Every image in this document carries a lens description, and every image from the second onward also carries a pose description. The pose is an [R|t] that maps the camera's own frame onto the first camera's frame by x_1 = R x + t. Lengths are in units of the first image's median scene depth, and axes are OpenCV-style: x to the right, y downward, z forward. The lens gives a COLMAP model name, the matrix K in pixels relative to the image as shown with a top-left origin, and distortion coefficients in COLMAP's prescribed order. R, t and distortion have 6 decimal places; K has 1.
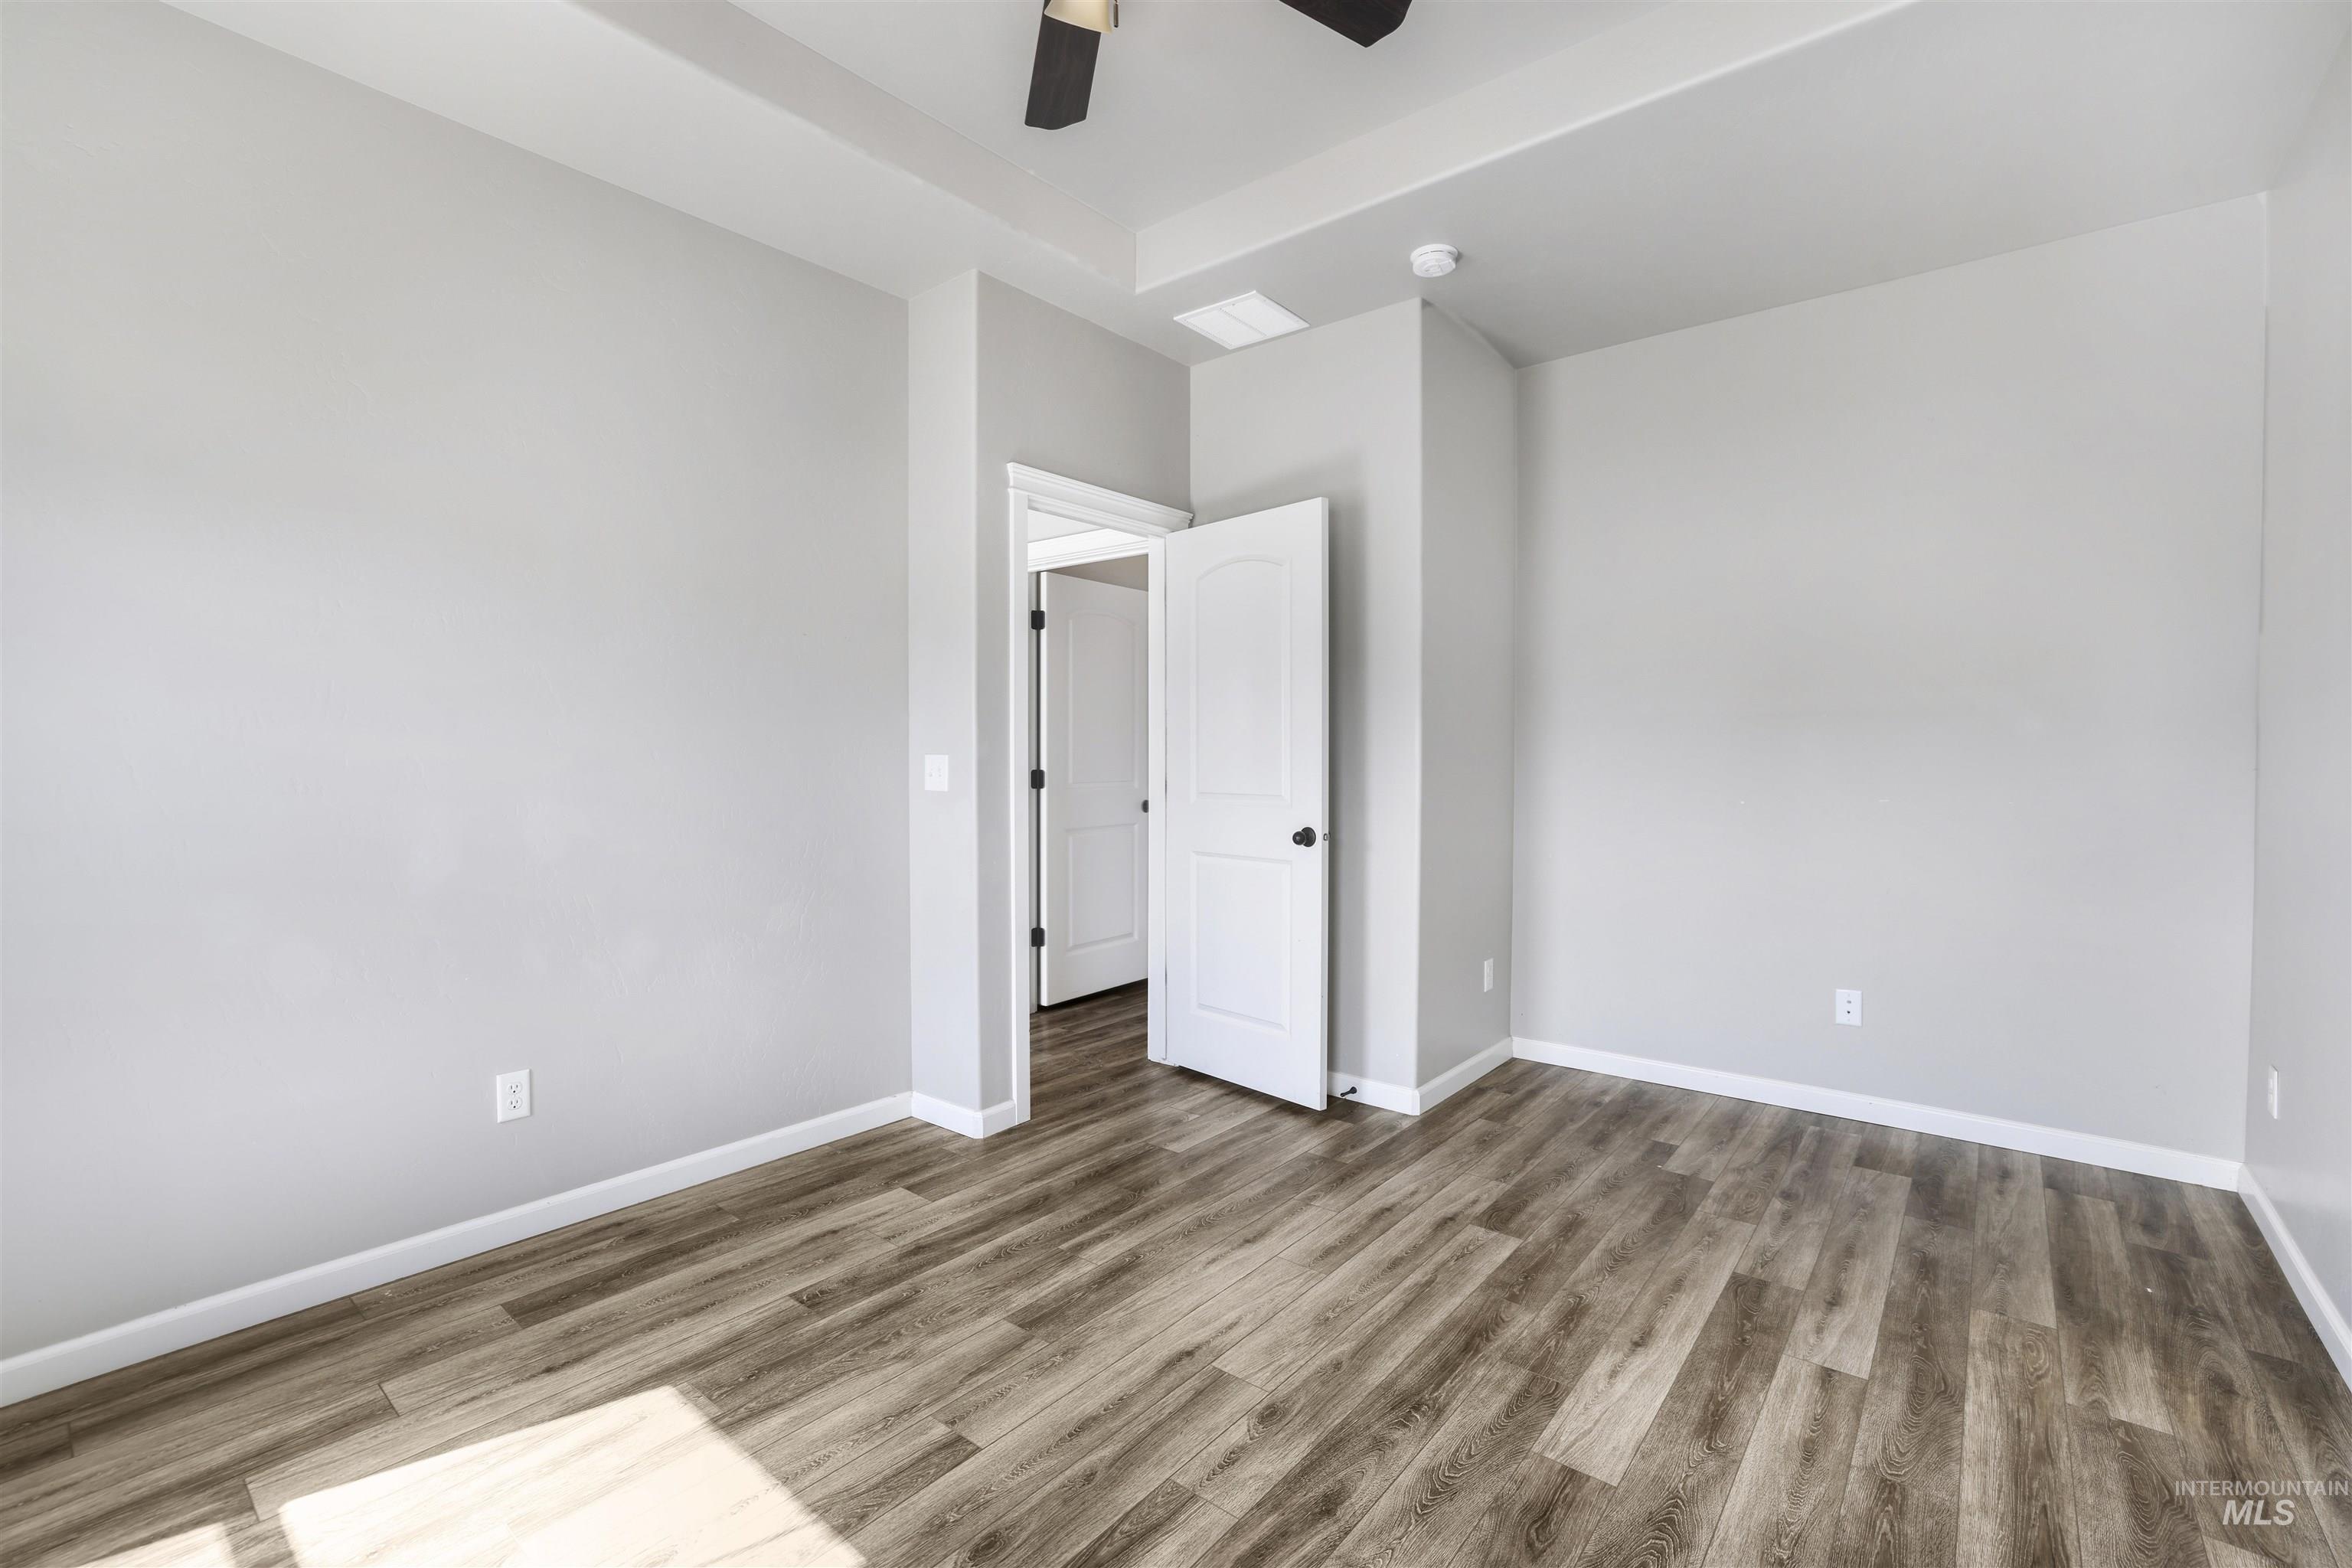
lens RADIAL K [[1049.3, 0, 1163.4], [0, 1049.3, 780.1], [0, 0, 1]] dist [-0.023042, 0.005643]
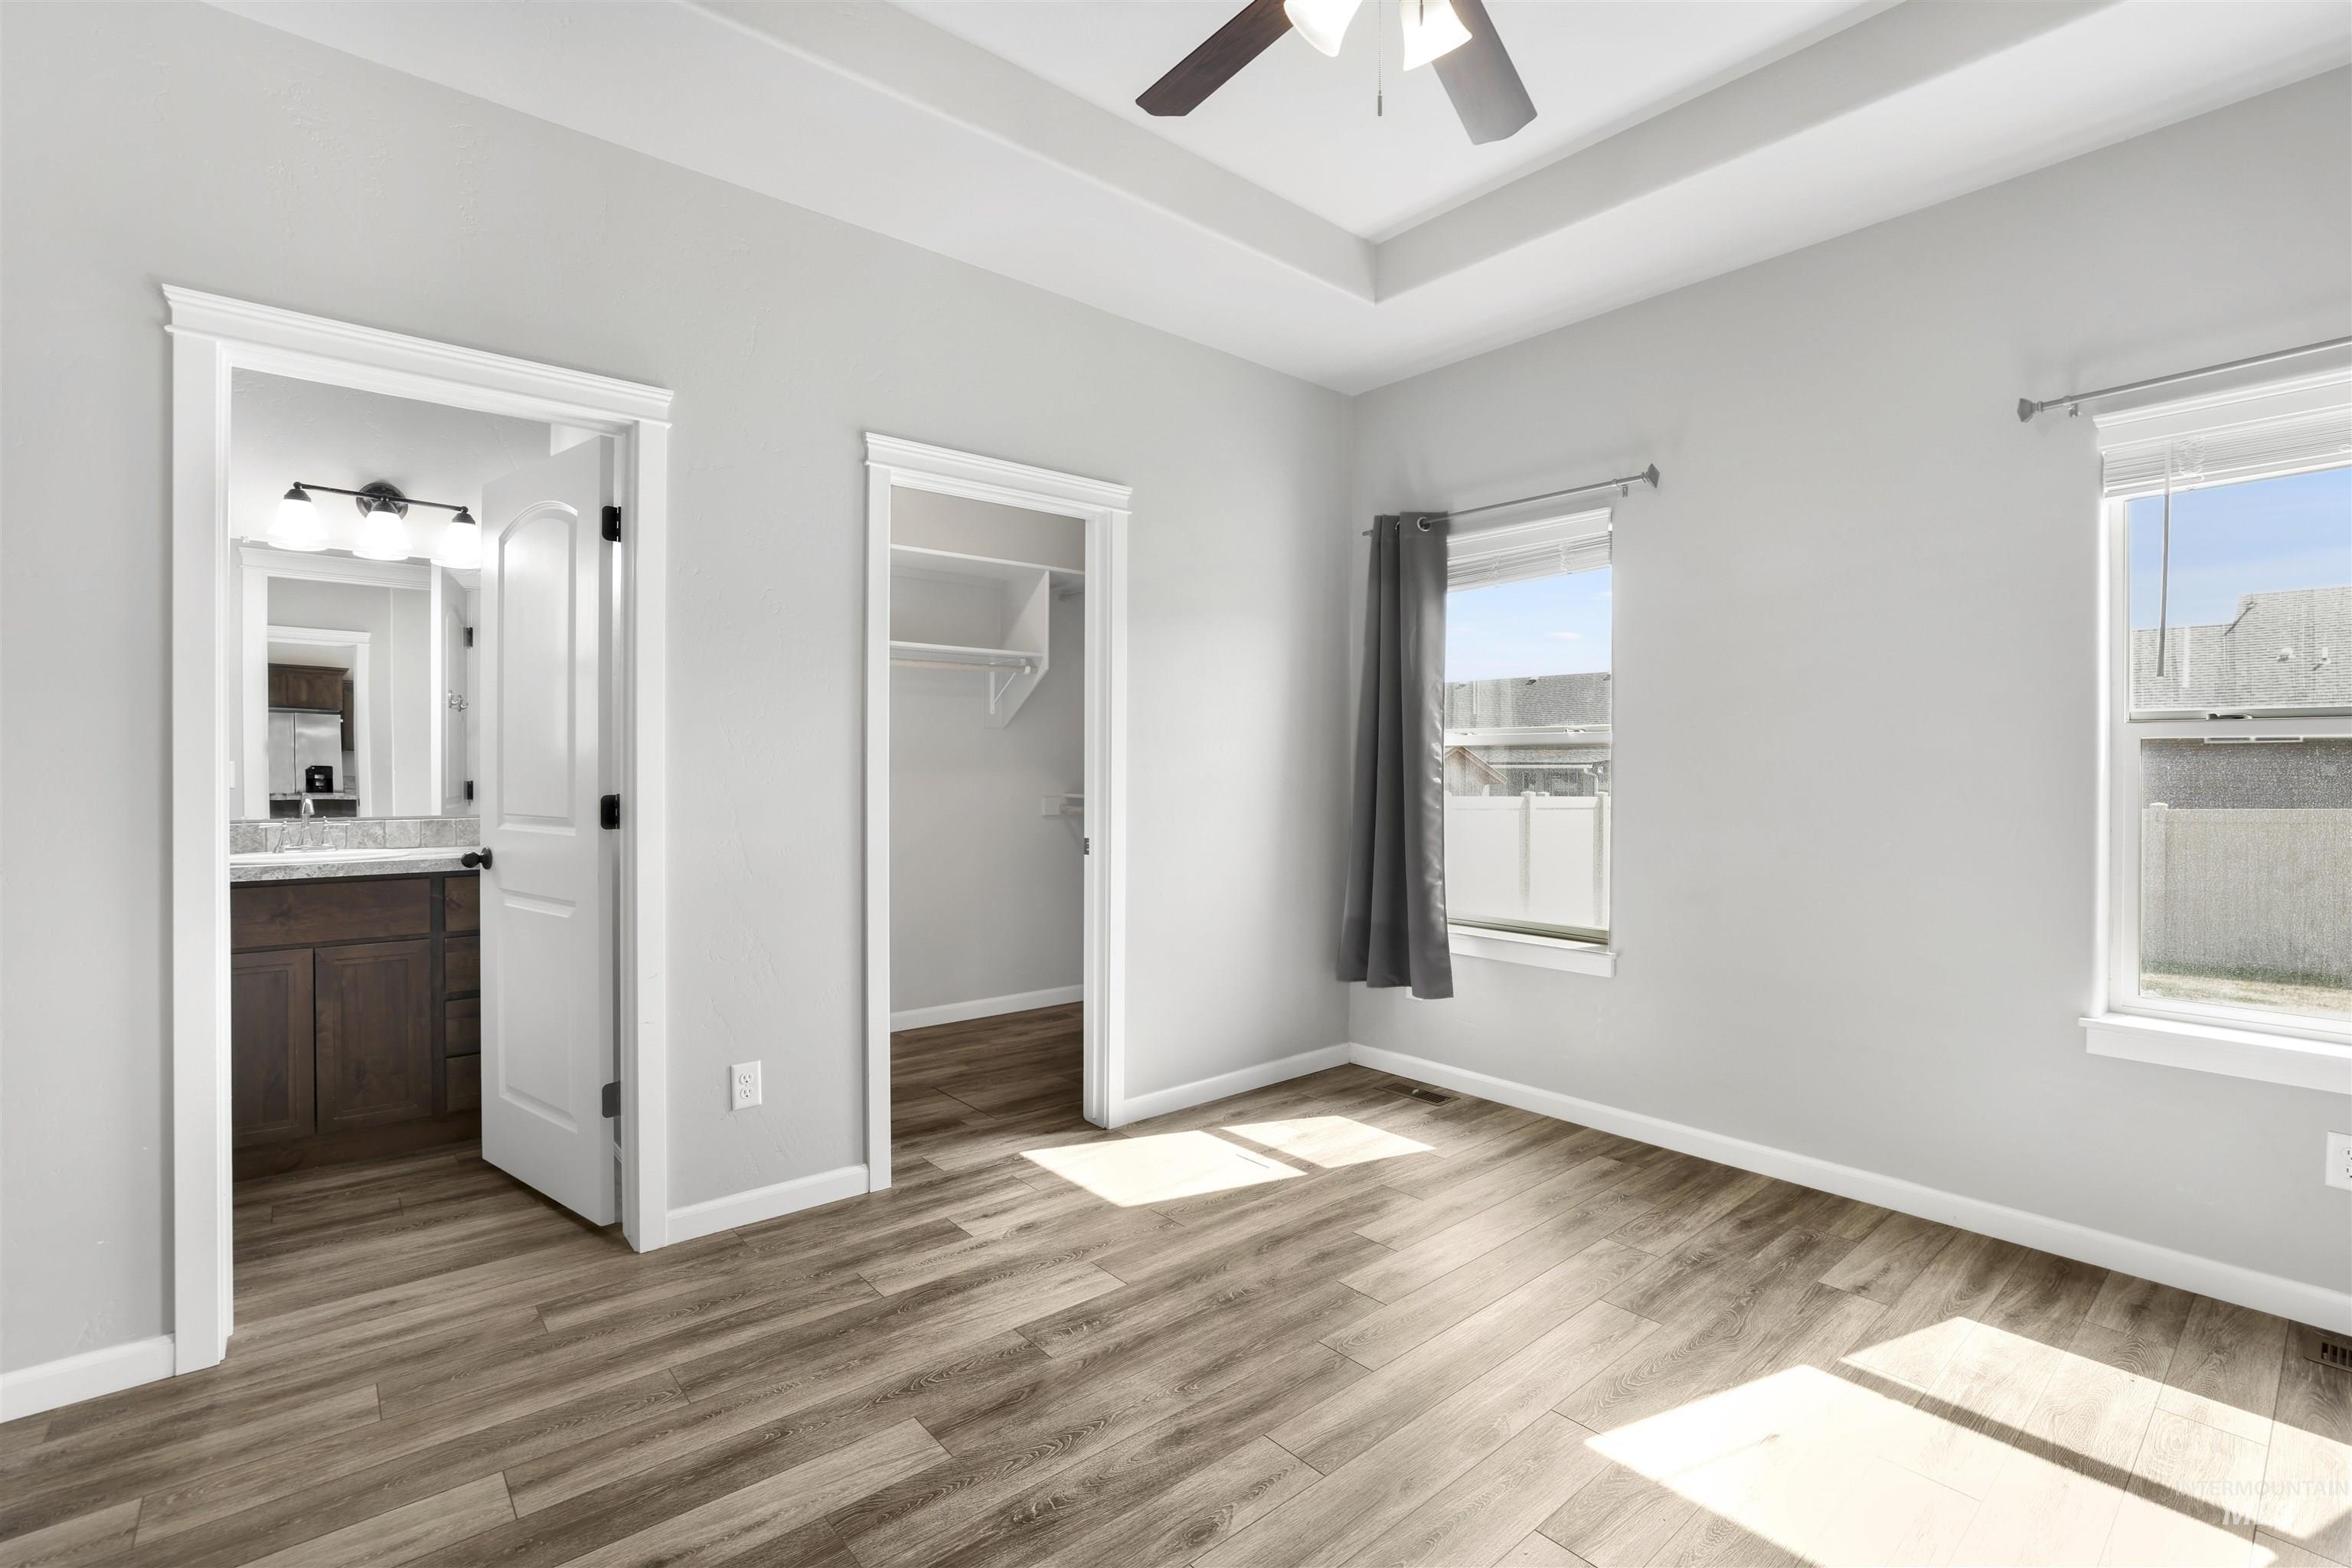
lens RADIAL K [[1049.3, 0, 1170.4], [0, 1049.3, 776.3], [0, 0, 1]] dist [-0.023042, 0.005643]
pose [[-0.984321, -0.011078, 0.176037, -0.012047], [-0.004015, 0.999174, 0.040426, -0.030798], [-0.176340, 0.039085, -0.983553, 1.416301]]
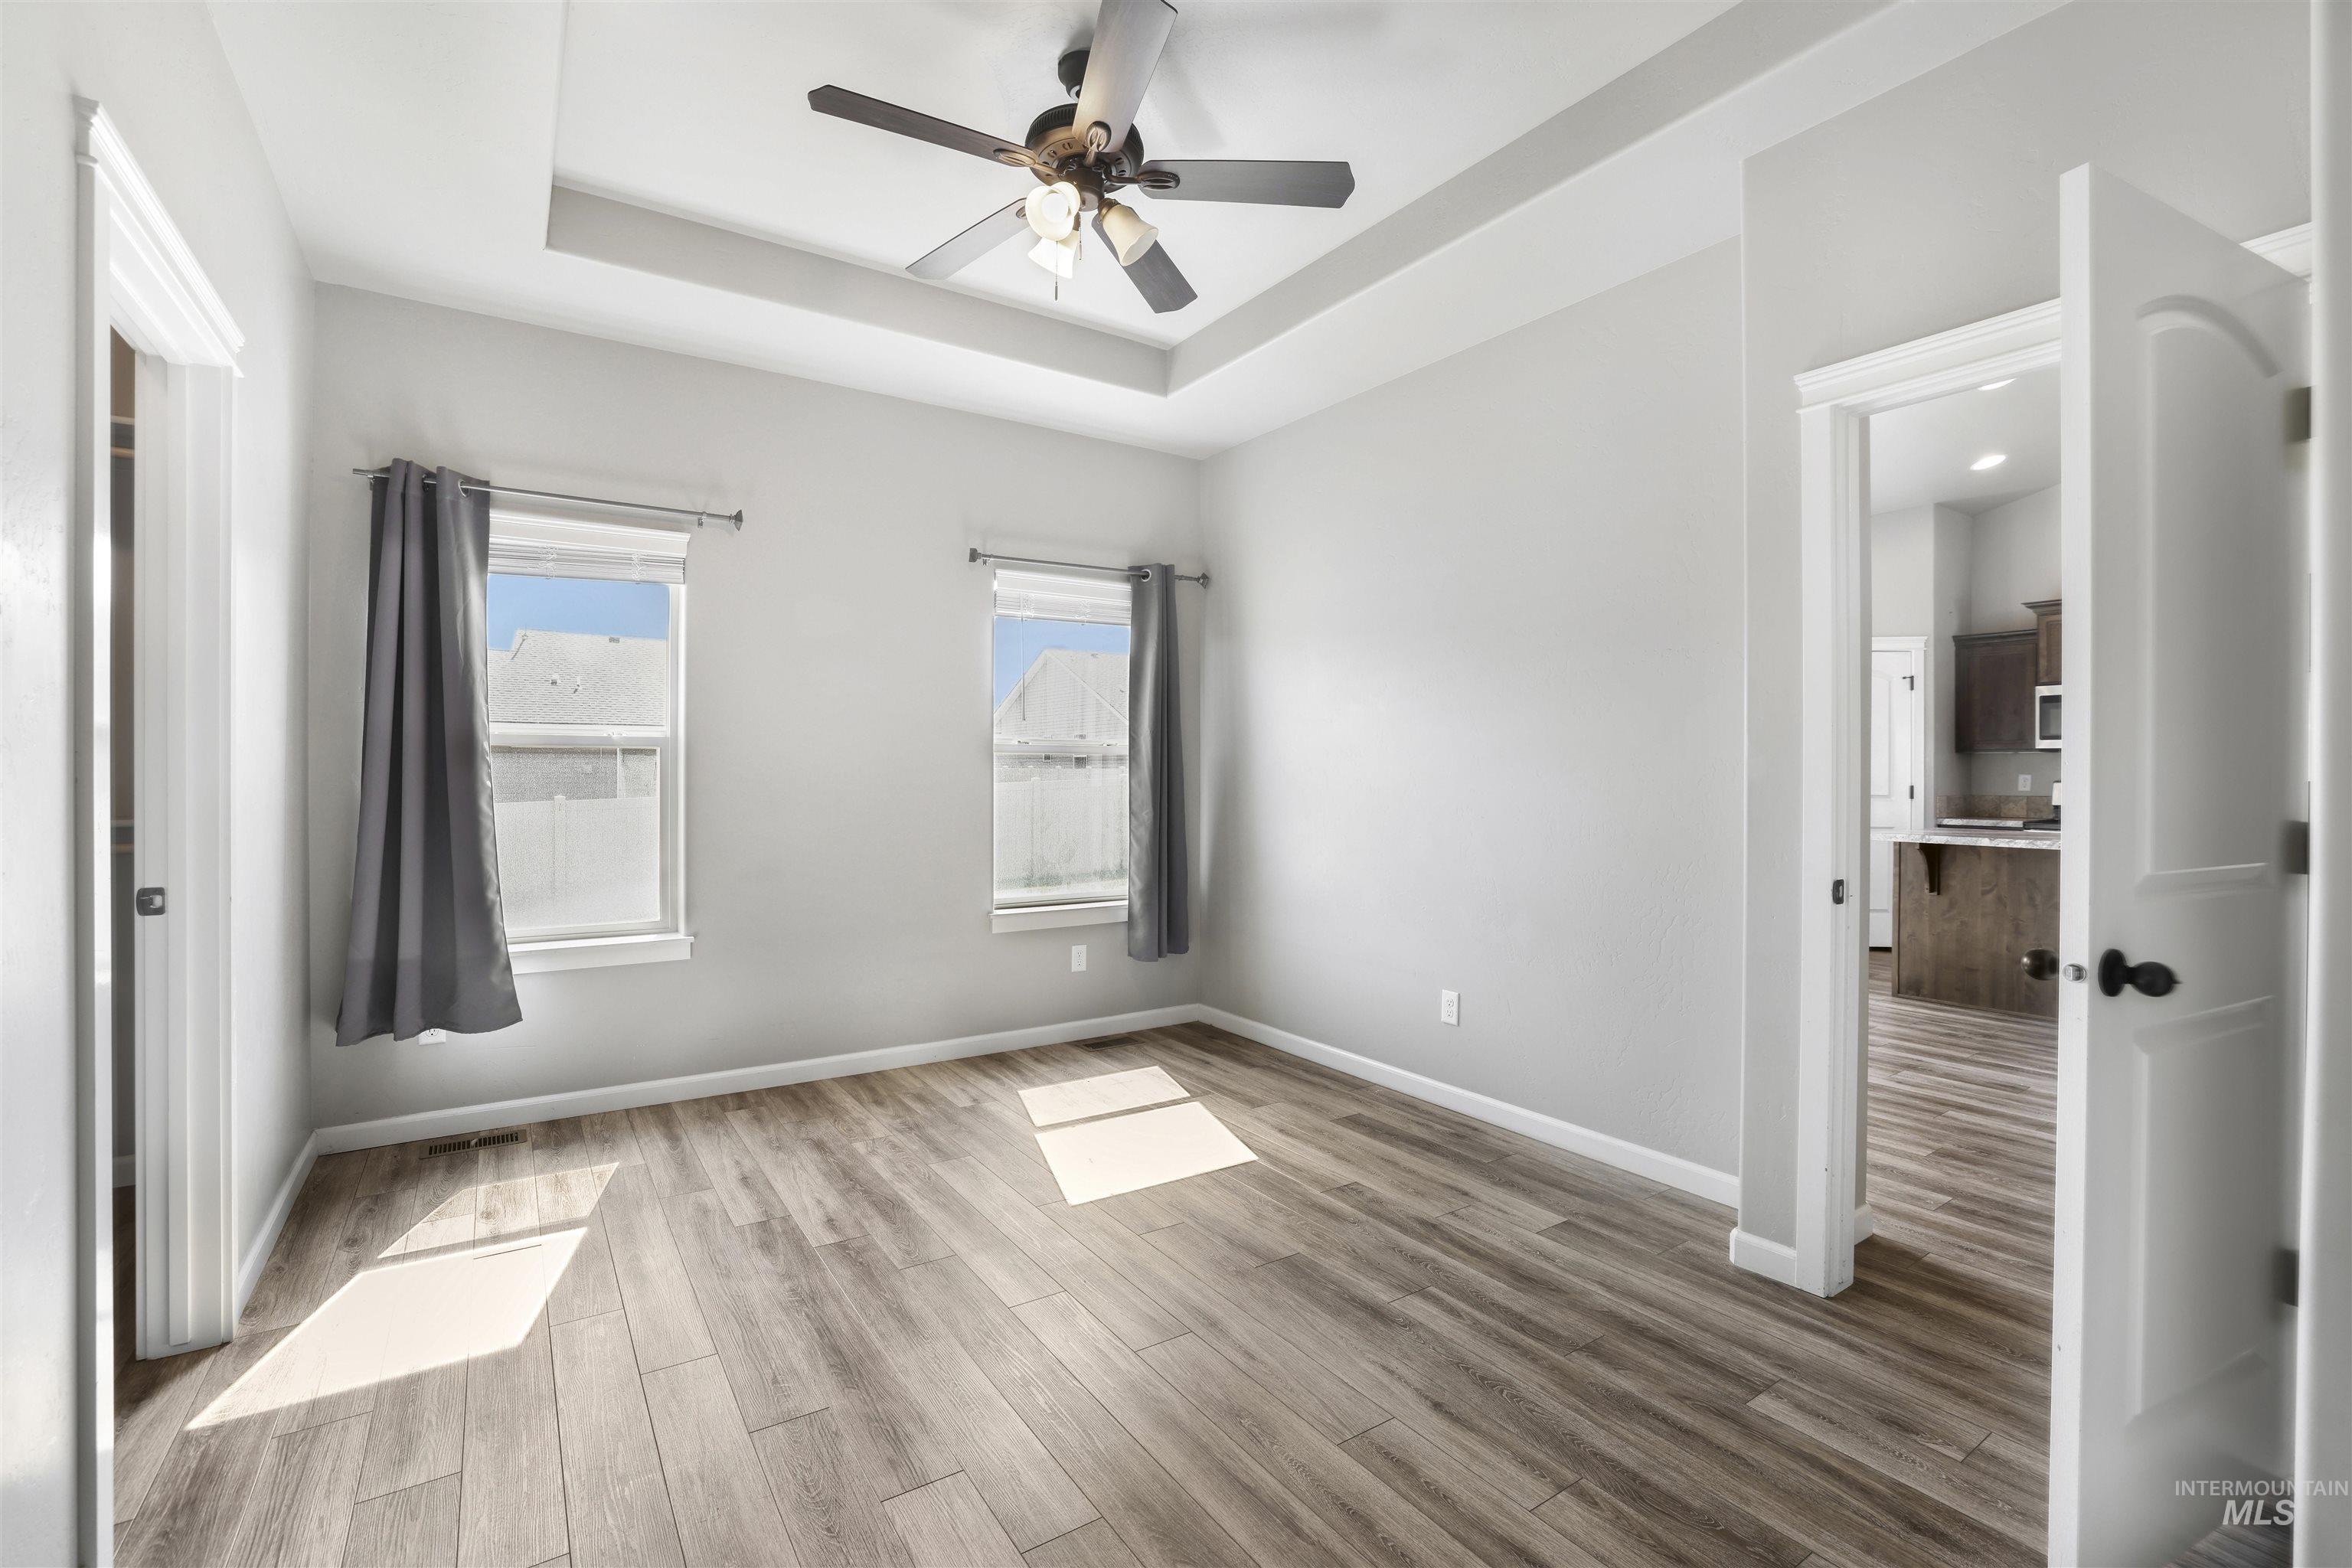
lens RADIAL K [[1049.3, 0, 1169.1], [0, 1049.3, 774.6], [0, 0, 1]] dist [-0.023042, 0.005643]
pose [[-0.292747, -0.003361, -0.956184, 0.909478], [-0.034631, 0.999375, 0.007090, -0.015679], [0.955562, 0.035189, -0.292681, 1.074801]]
